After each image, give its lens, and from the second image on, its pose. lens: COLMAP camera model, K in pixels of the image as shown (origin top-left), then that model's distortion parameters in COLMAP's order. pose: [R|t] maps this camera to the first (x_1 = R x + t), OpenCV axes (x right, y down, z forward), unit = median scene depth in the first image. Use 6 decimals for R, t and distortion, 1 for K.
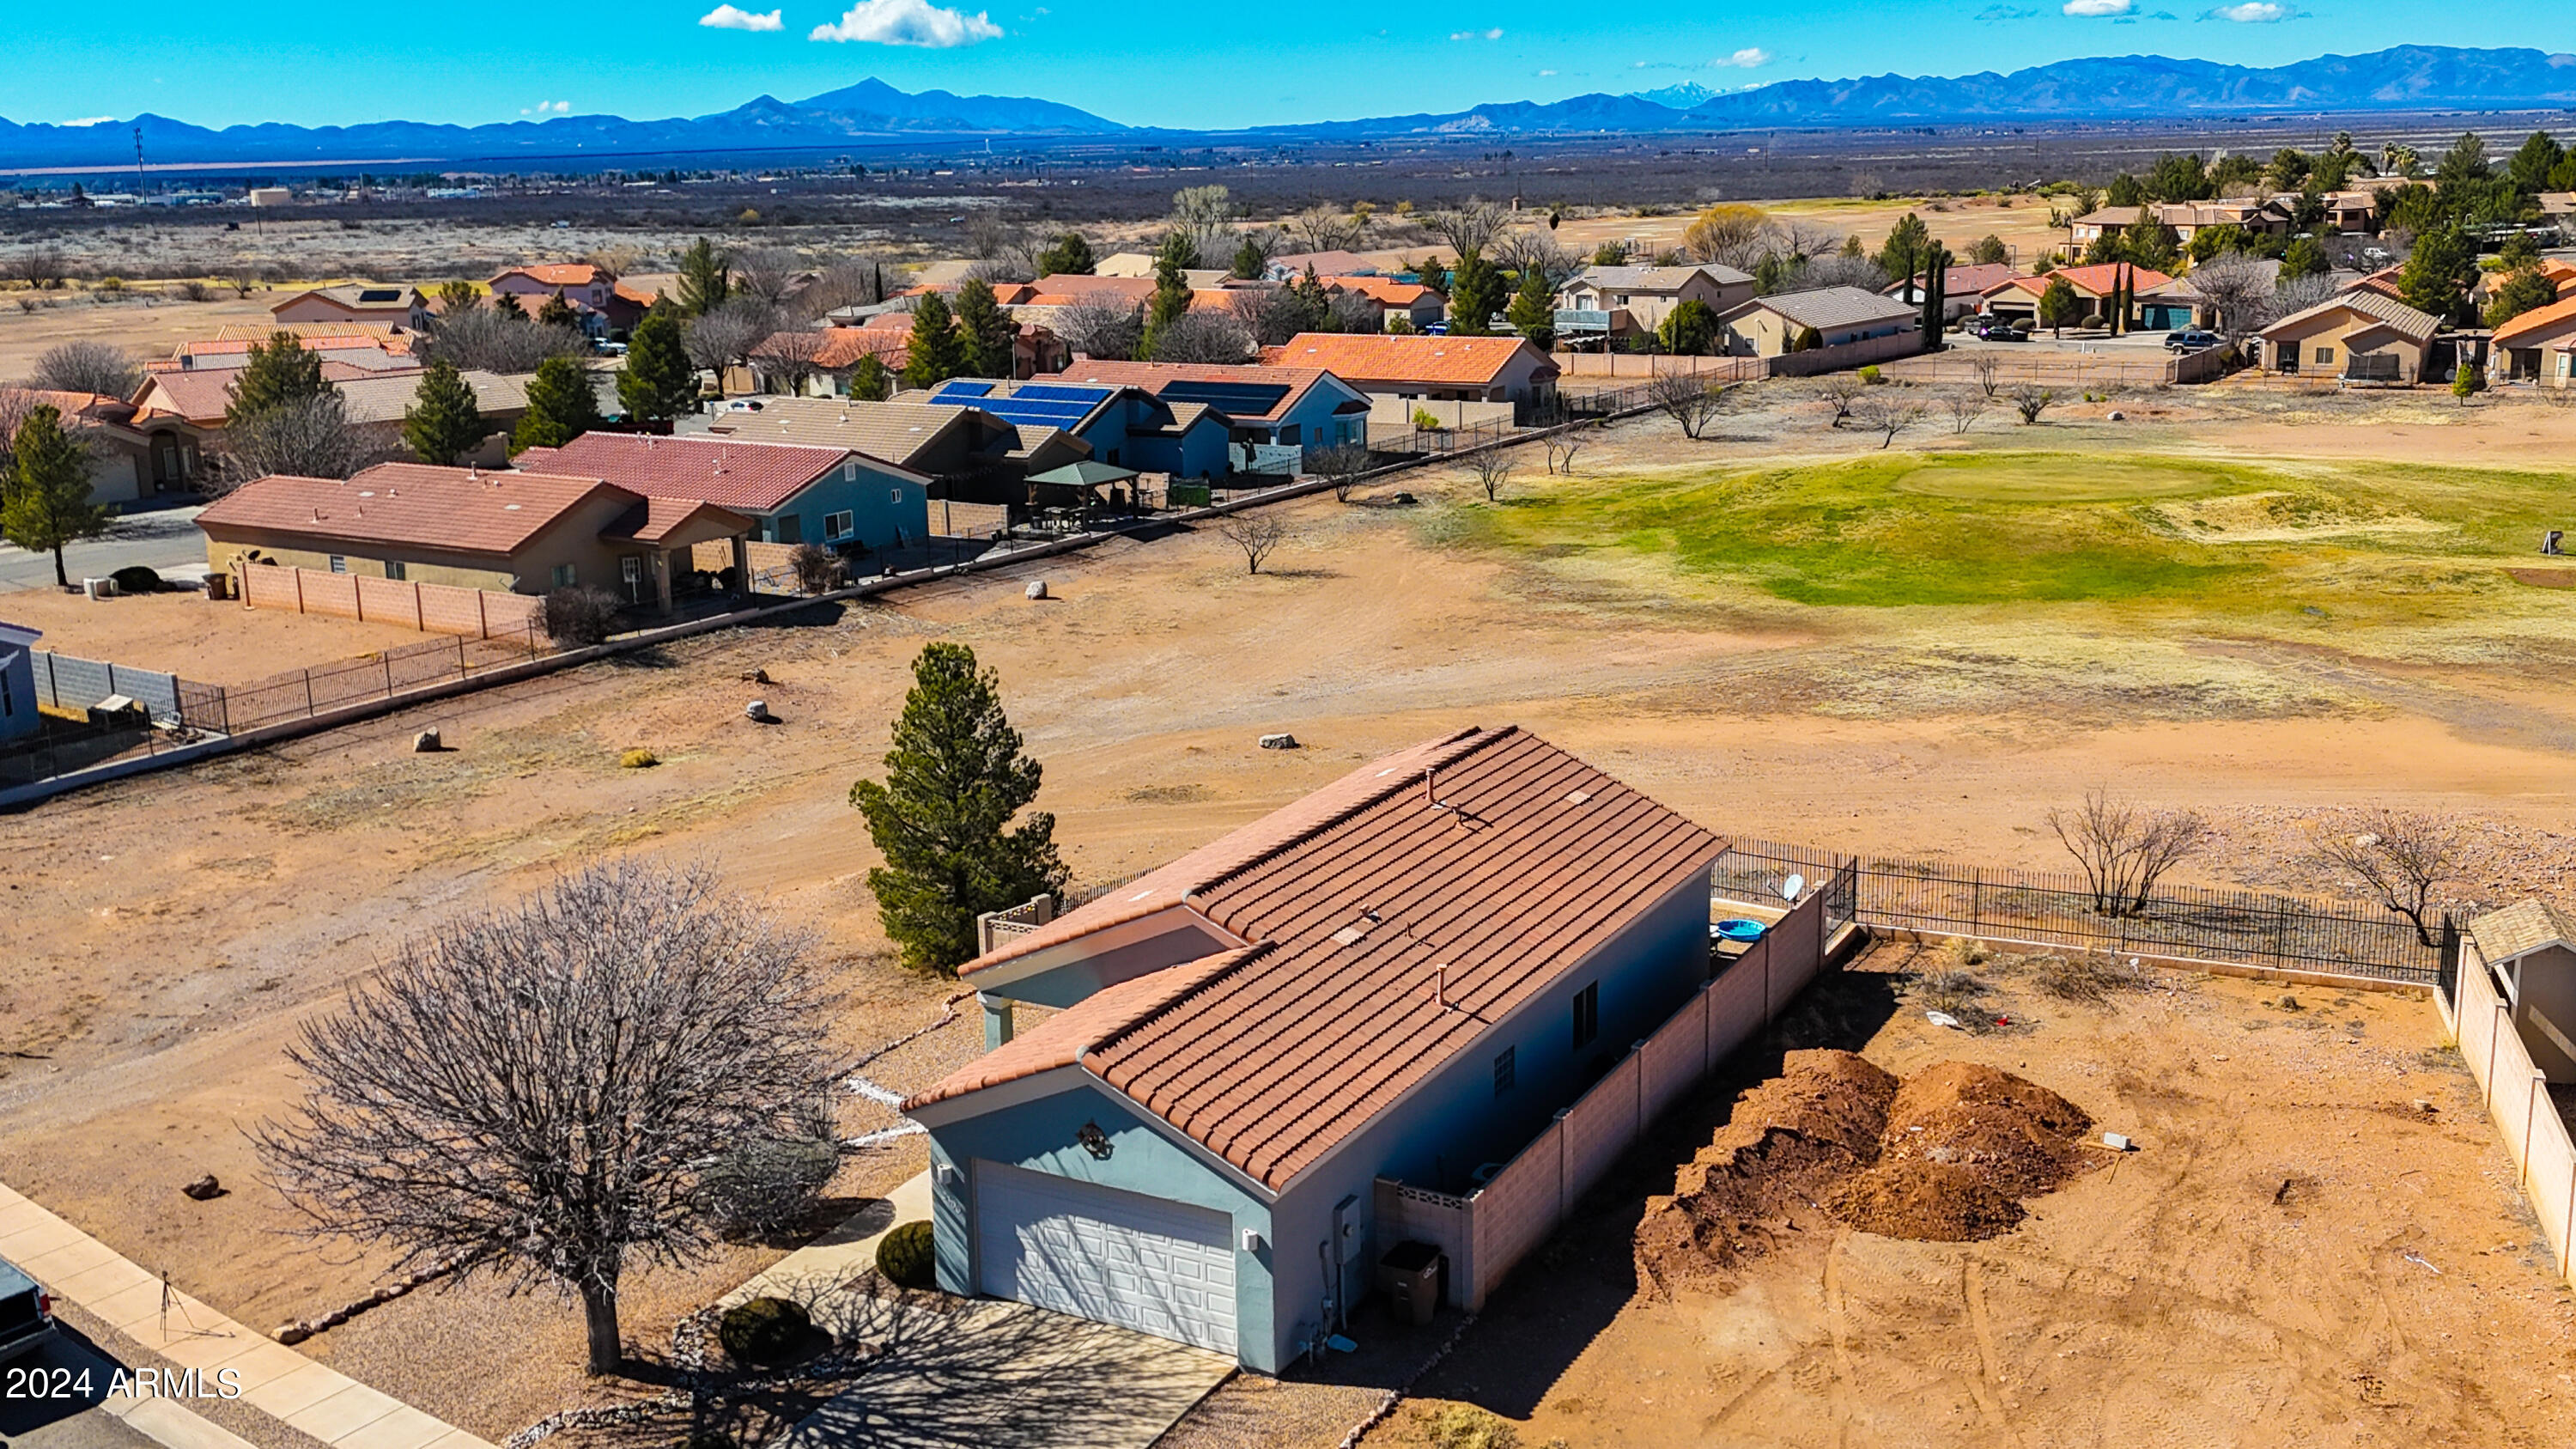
lens RADIAL K [[2421.1, 0, 1288.0], [0, 2421.1, 724.5], [0, 0, 1]] dist [0.111449, -0.162073]
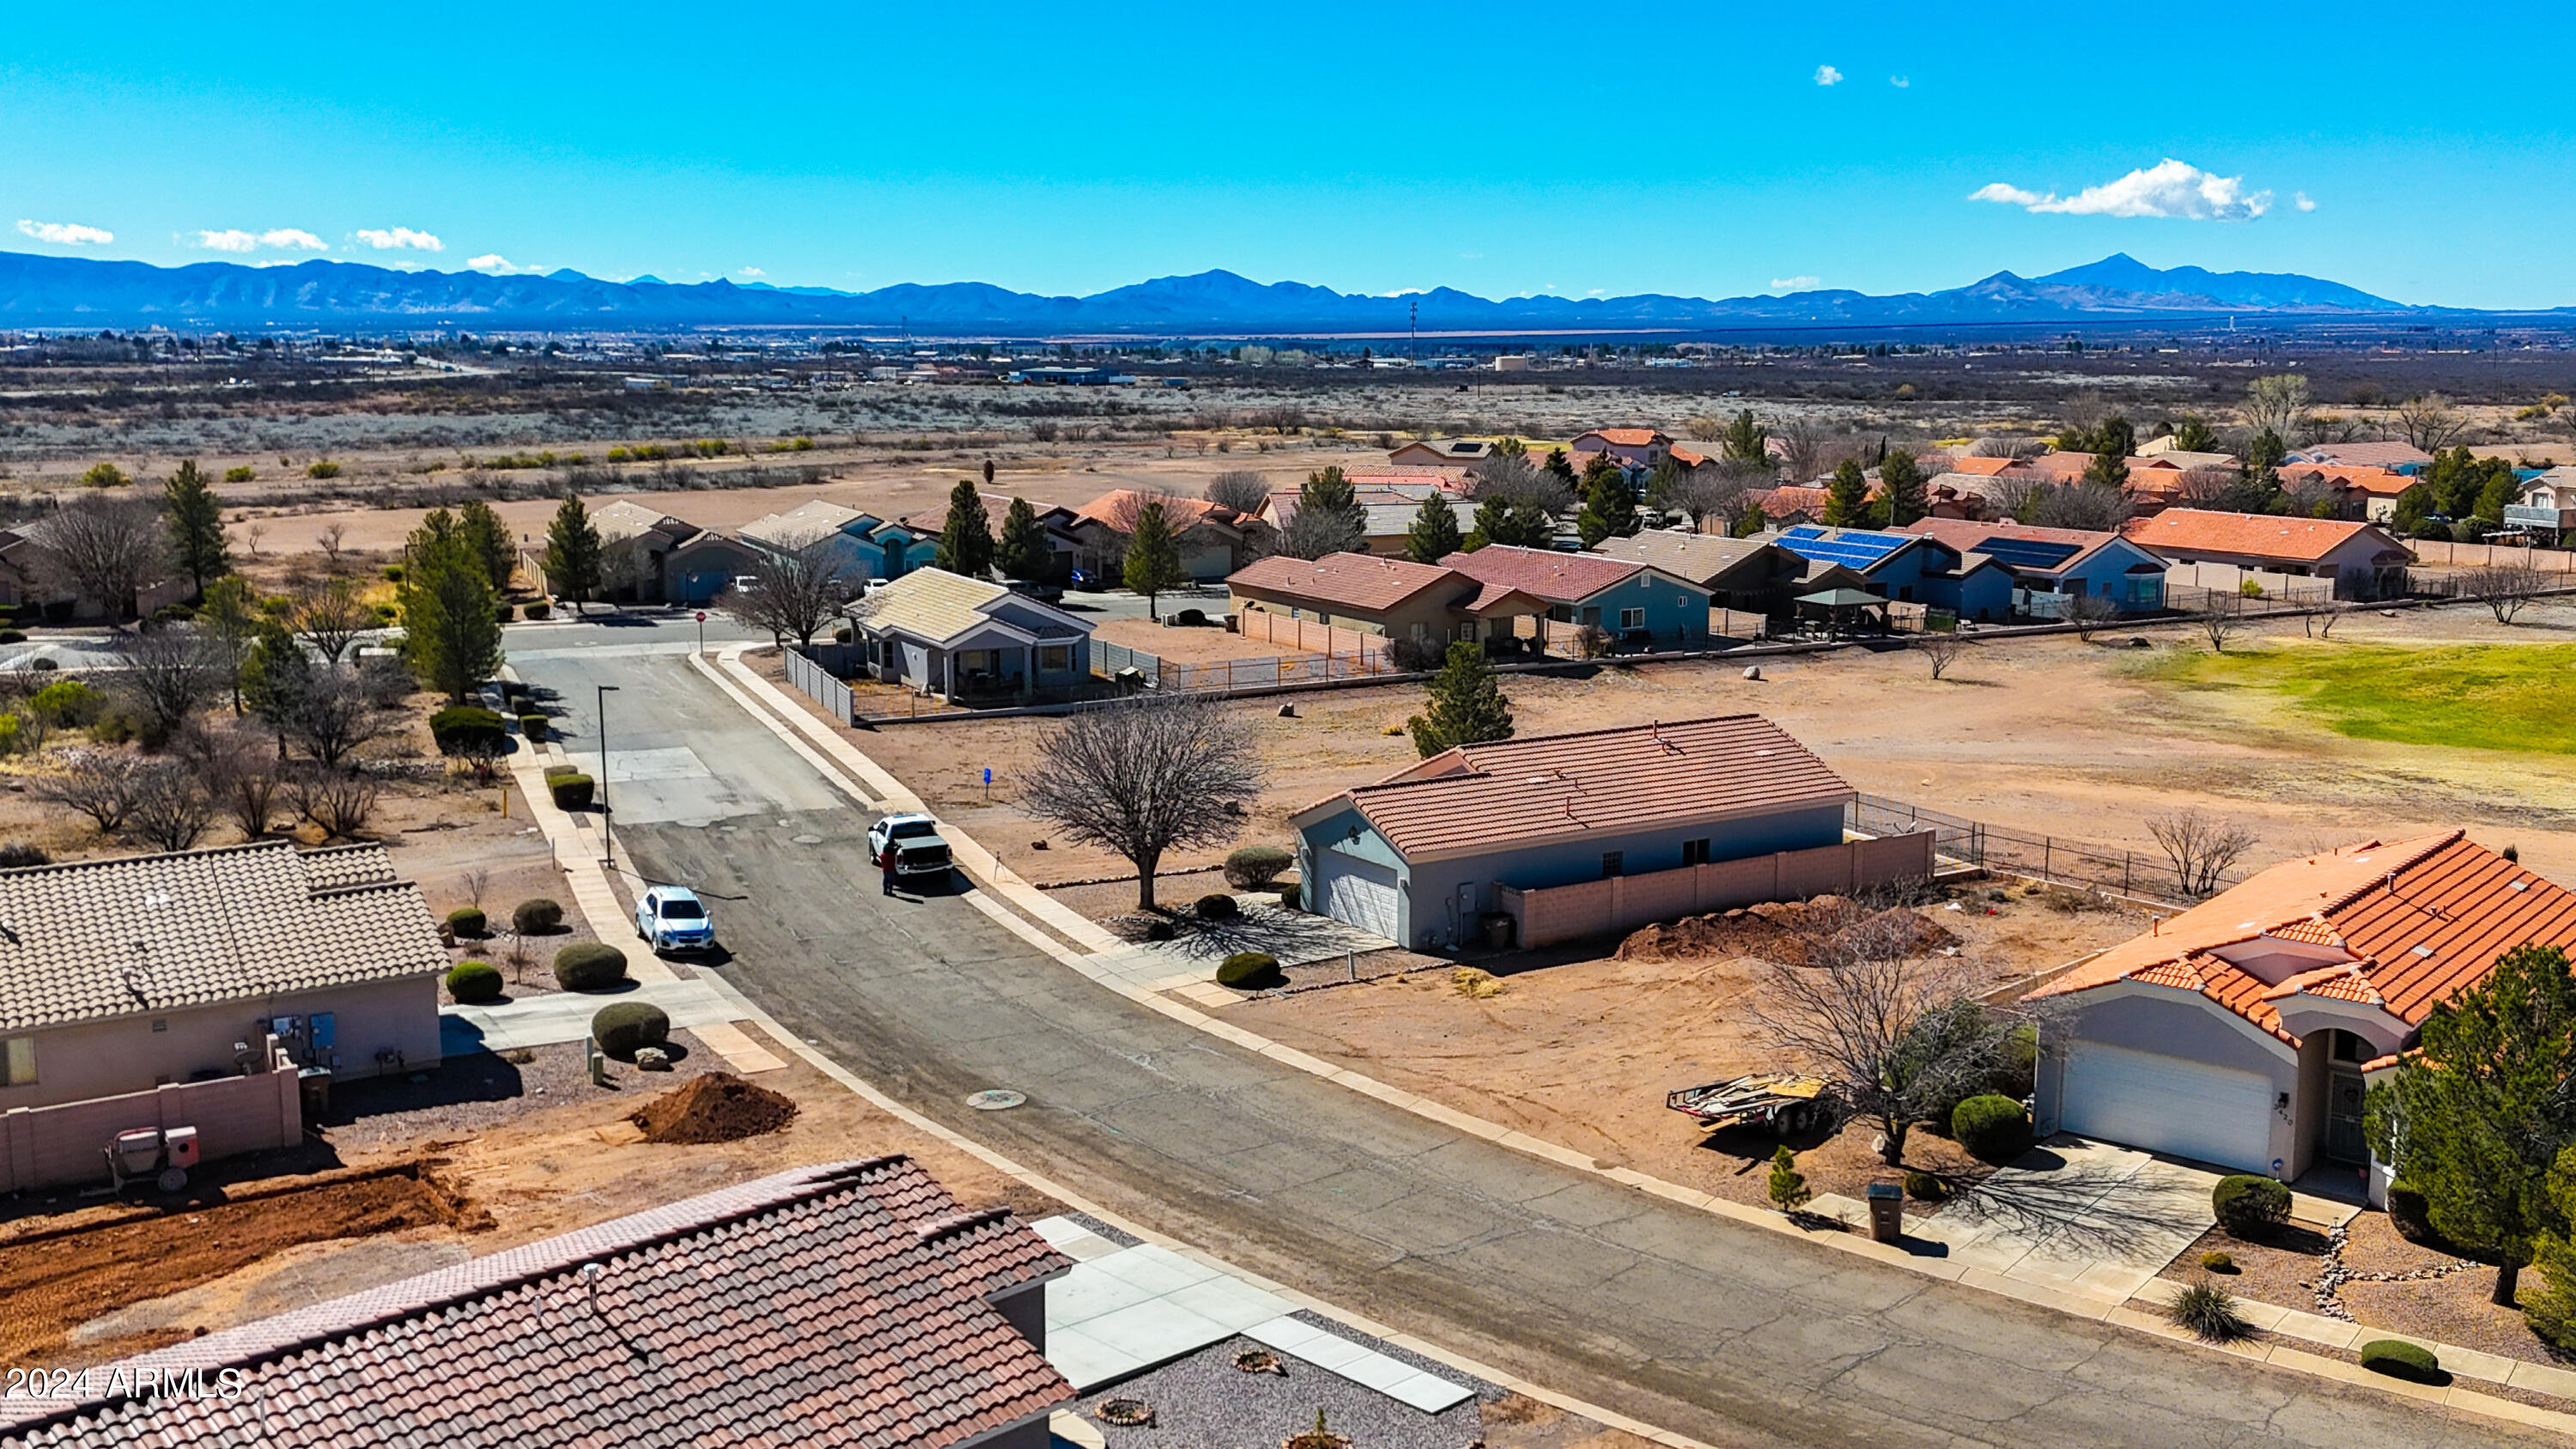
lens RADIAL K [[2398.2, 0, 1288.0], [0, 2398.2, 724.5], [0, 0, 1]] dist [0.155141, -0.353549]
pose [[0.884394, 0.098427, -0.456244, 0.283601], [-0.128525, 0.991077, -0.035329, 0.054051], [0.448696, 0.089884, 0.889153, -0.313726]]
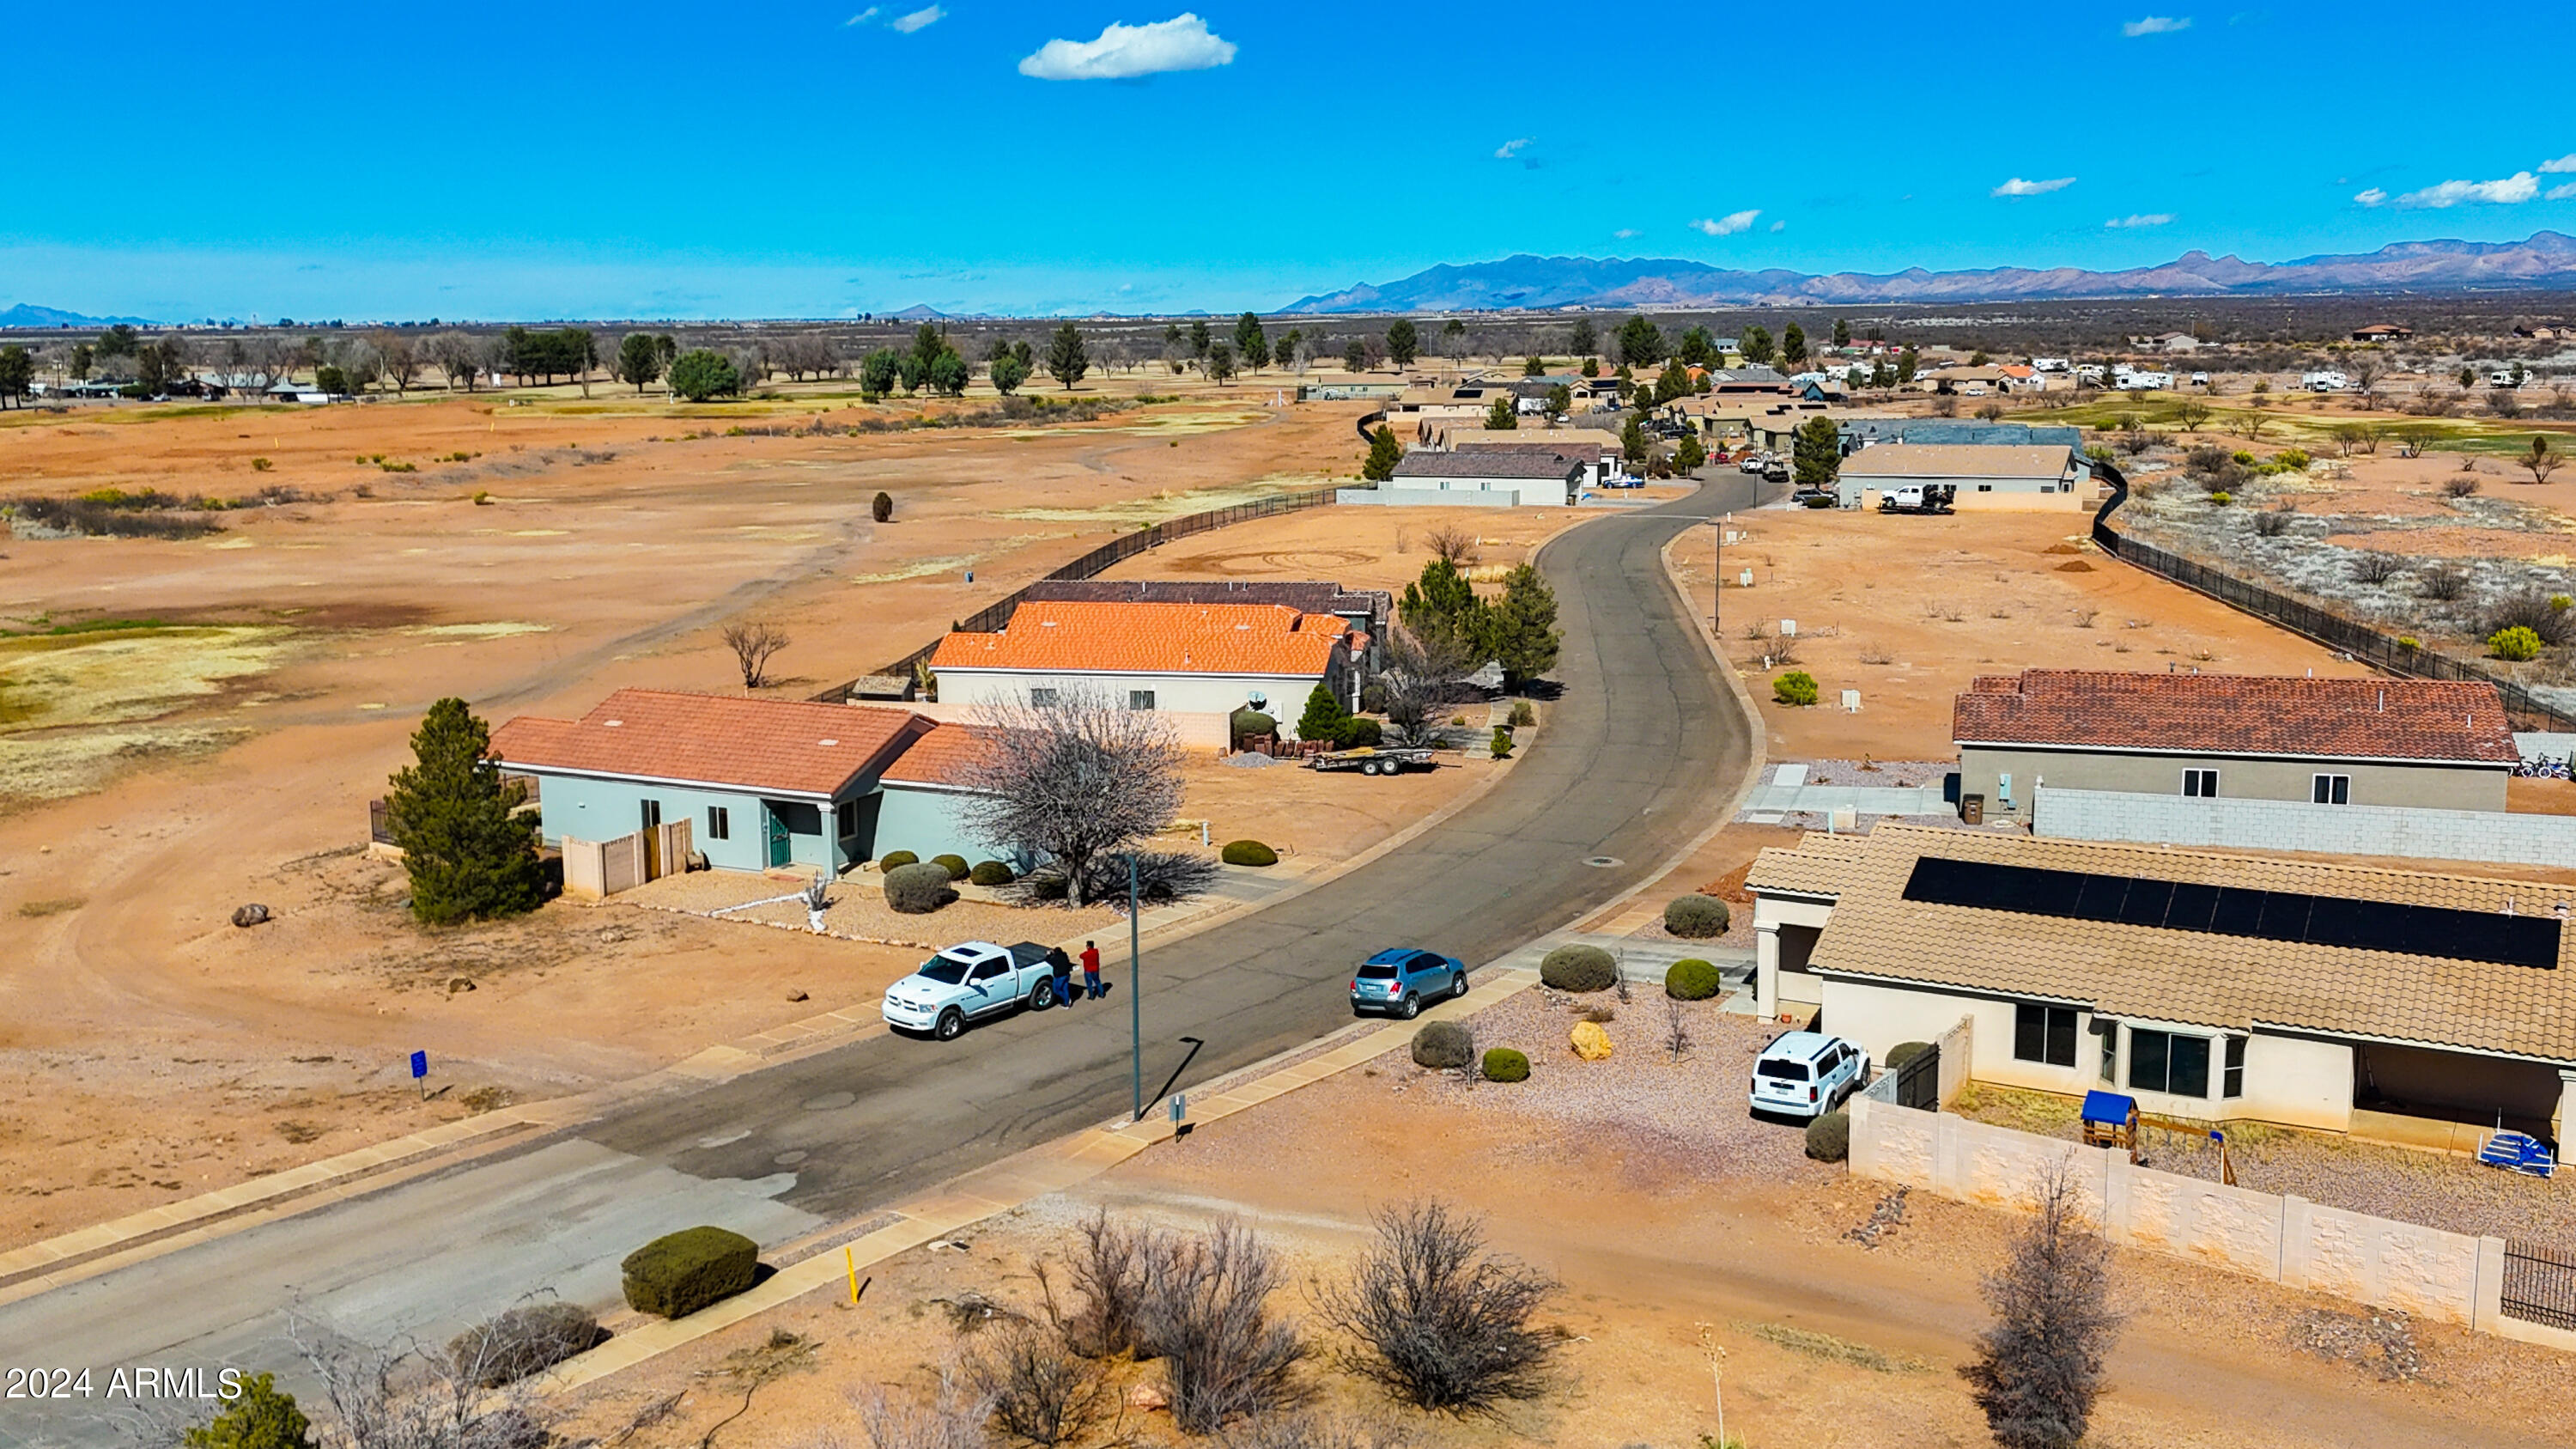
lens RADIAL K [[2421.1, 0, 1288.0], [0, 2421.1, 724.5], [0, 0, 1]] dist [0.111449, -0.162073]
pose [[-0.024524, -0.141847, 0.989585, -0.831948], [0.239727, 0.960166, 0.143571, -0.056616], [-0.970531, 0.240751, 0.010457, 0.257521]]
